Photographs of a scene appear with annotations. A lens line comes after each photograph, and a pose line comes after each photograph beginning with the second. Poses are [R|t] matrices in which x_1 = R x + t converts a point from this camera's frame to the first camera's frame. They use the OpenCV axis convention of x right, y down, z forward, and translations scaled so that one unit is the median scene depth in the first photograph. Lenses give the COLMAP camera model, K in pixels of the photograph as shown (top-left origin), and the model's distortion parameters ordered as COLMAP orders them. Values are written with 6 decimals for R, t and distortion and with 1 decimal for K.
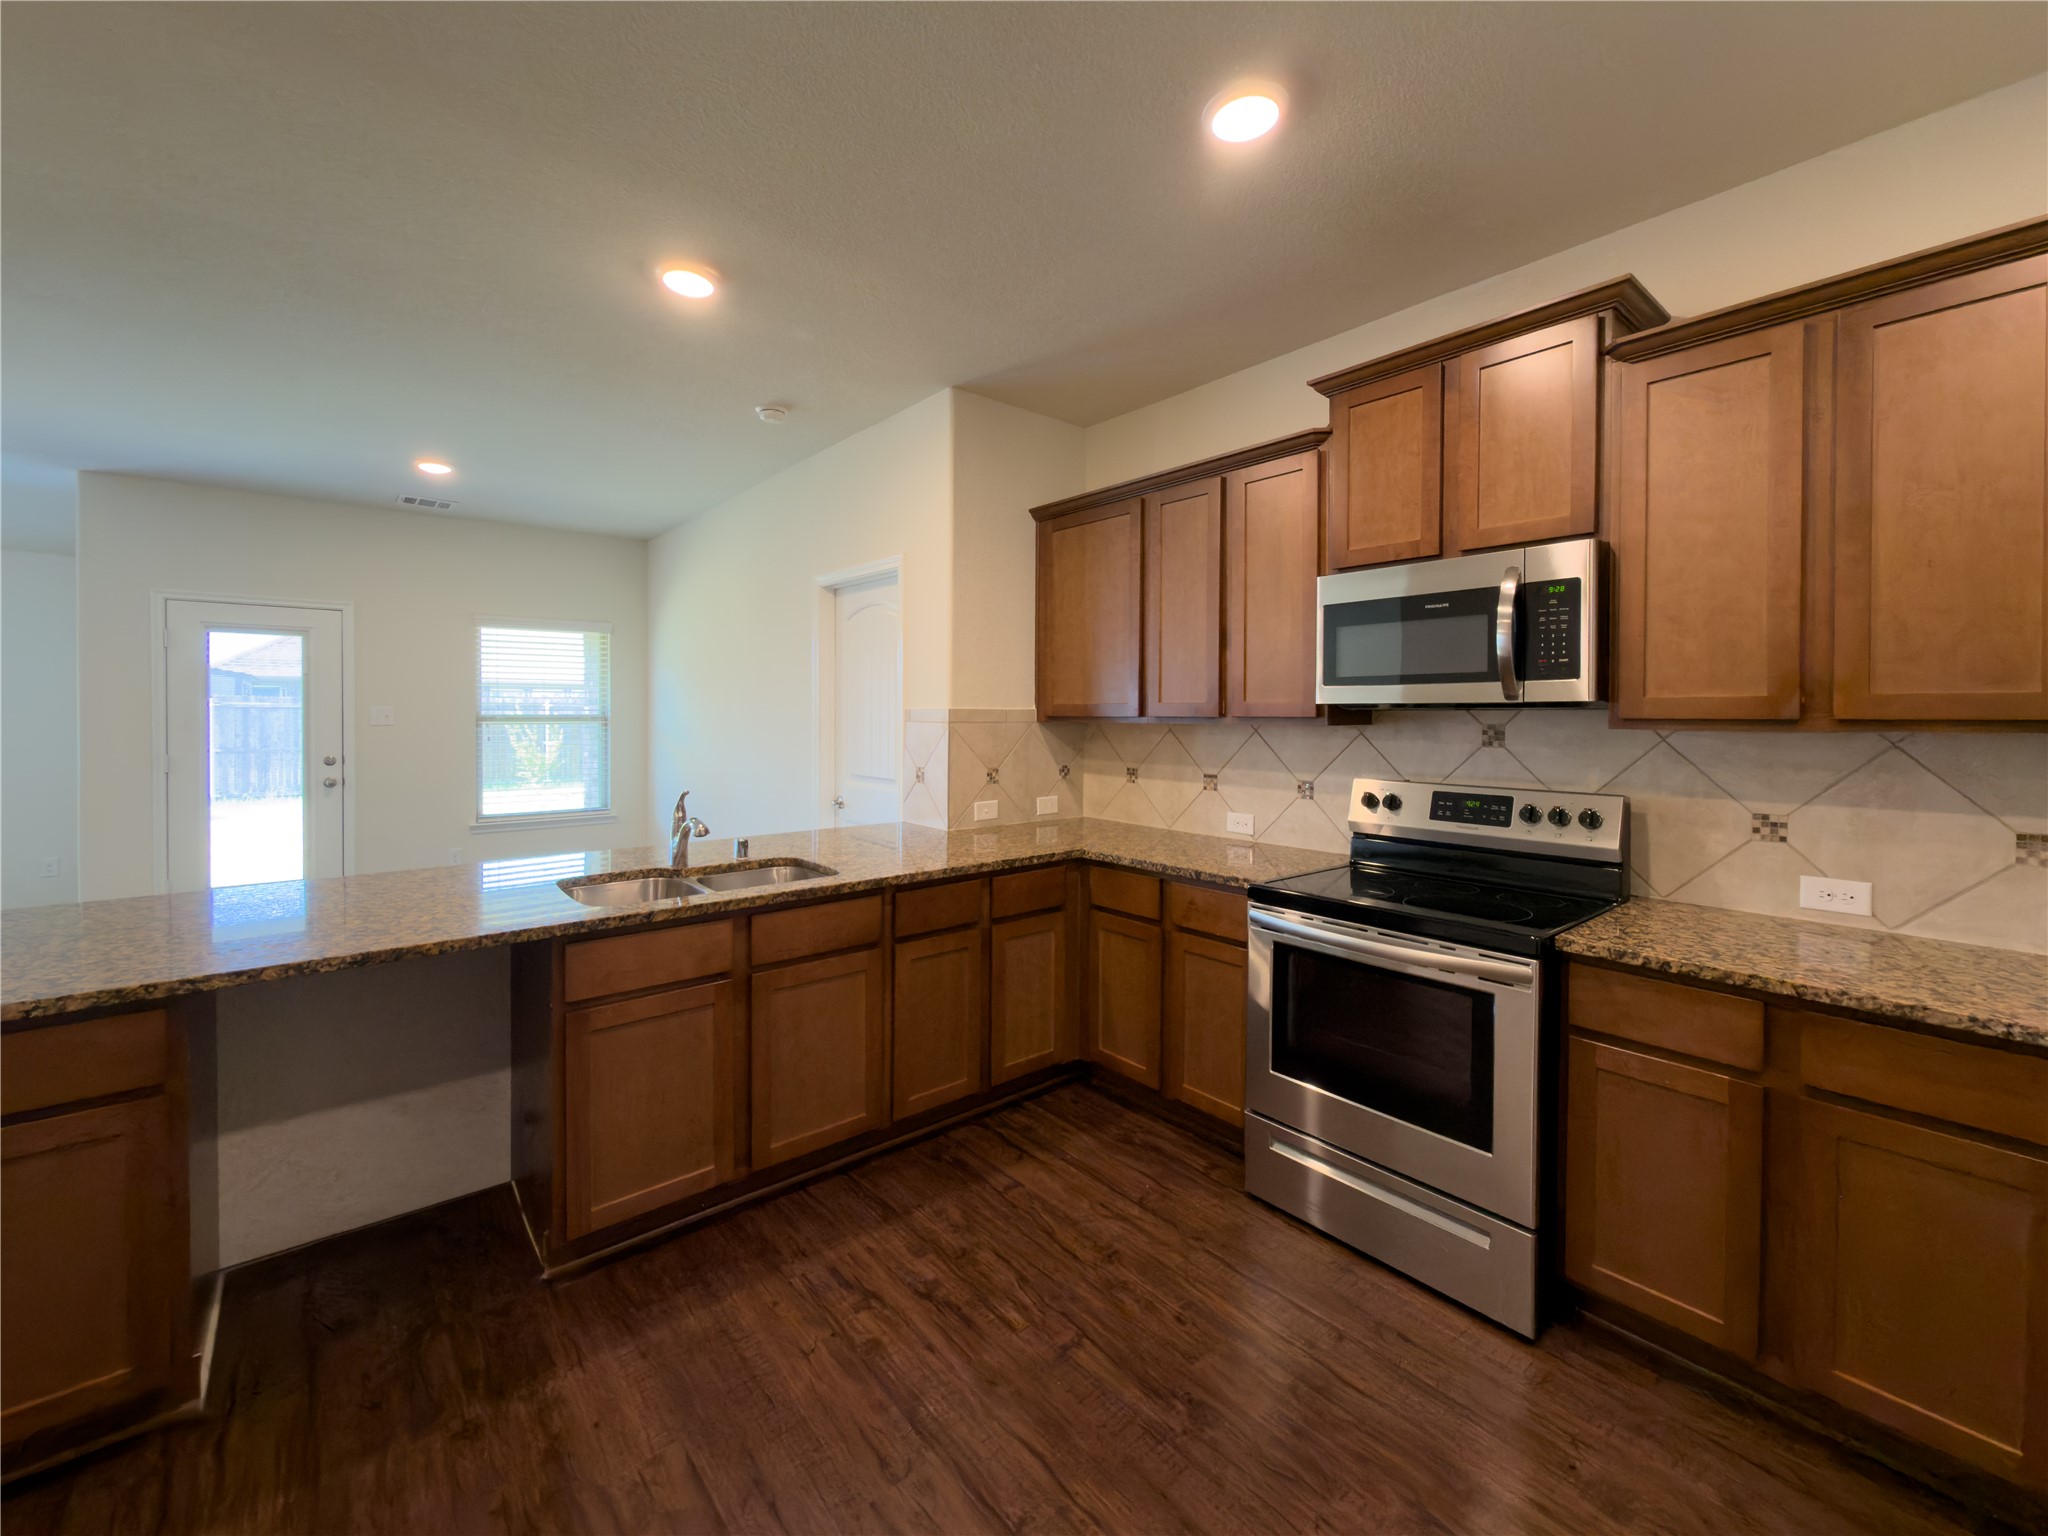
lens RADIAL K [[830.1, 0, 1019.6], [0, 830.1, 719.4], [0, 0, 1]] dist [0.000689, 0.000062]
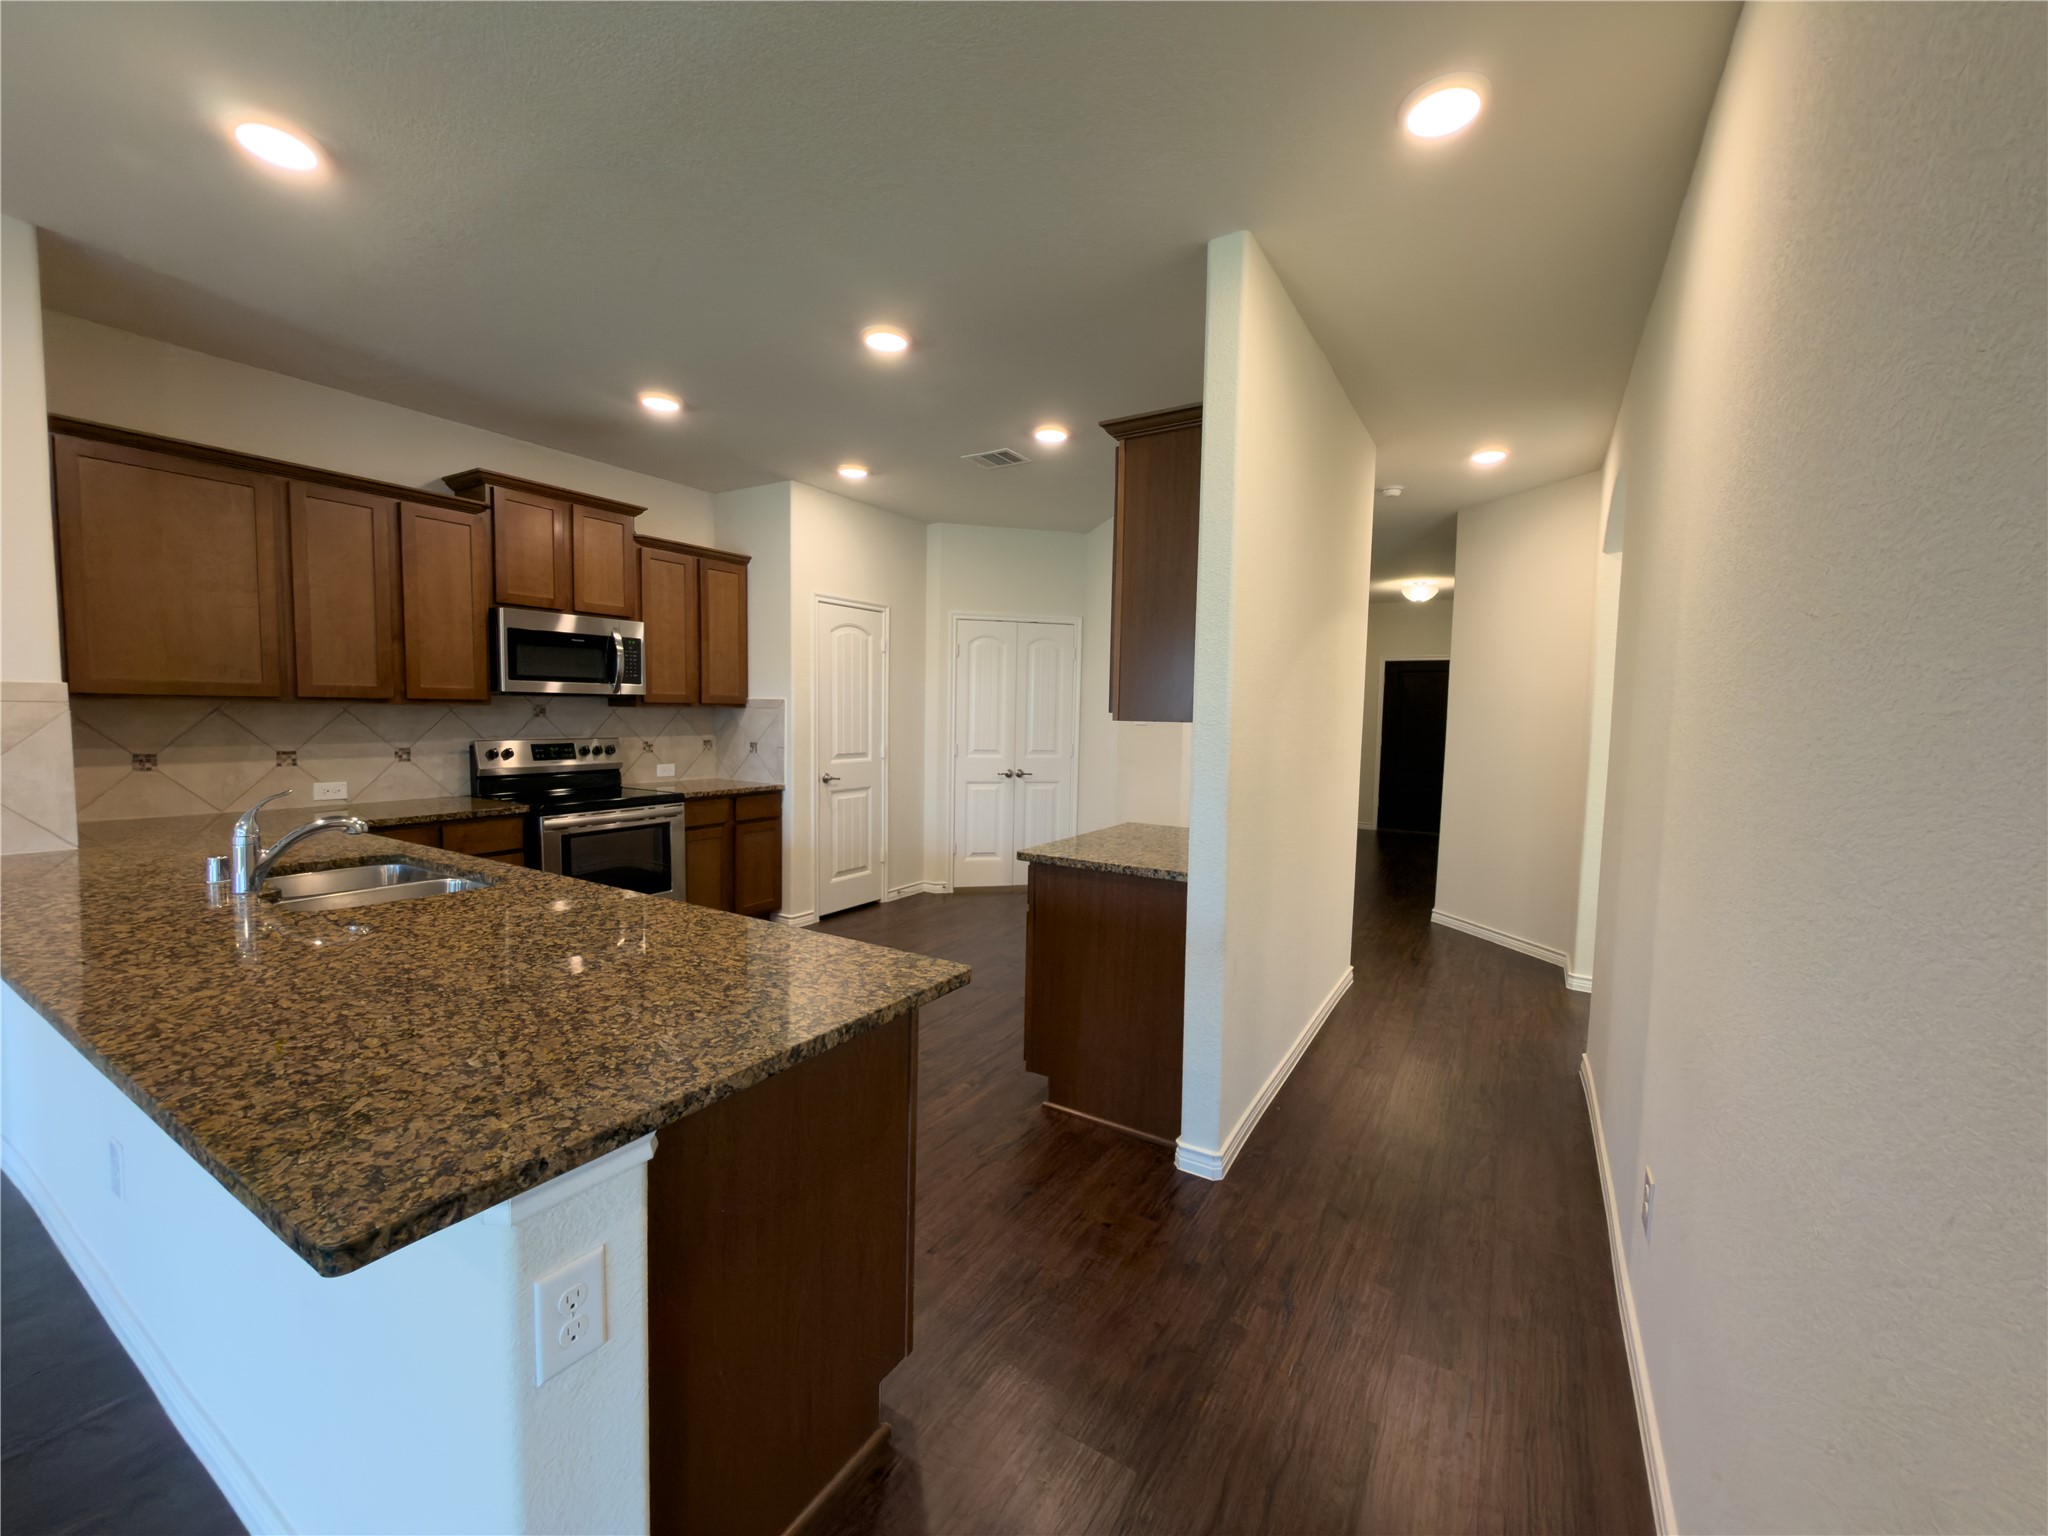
lens RADIAL K [[820.5, 0, 1024.0], [0, 820.5, 768.0], [0, 0, 1]] dist [-0.000011, -0.000045]
pose [[-0.329827, -0.071875, 0.941301, -1.509280], [-0.007867, 0.997272, 0.073392, 0.005414], [-0.944009, 0.016801, -0.329492, 0.655167]]
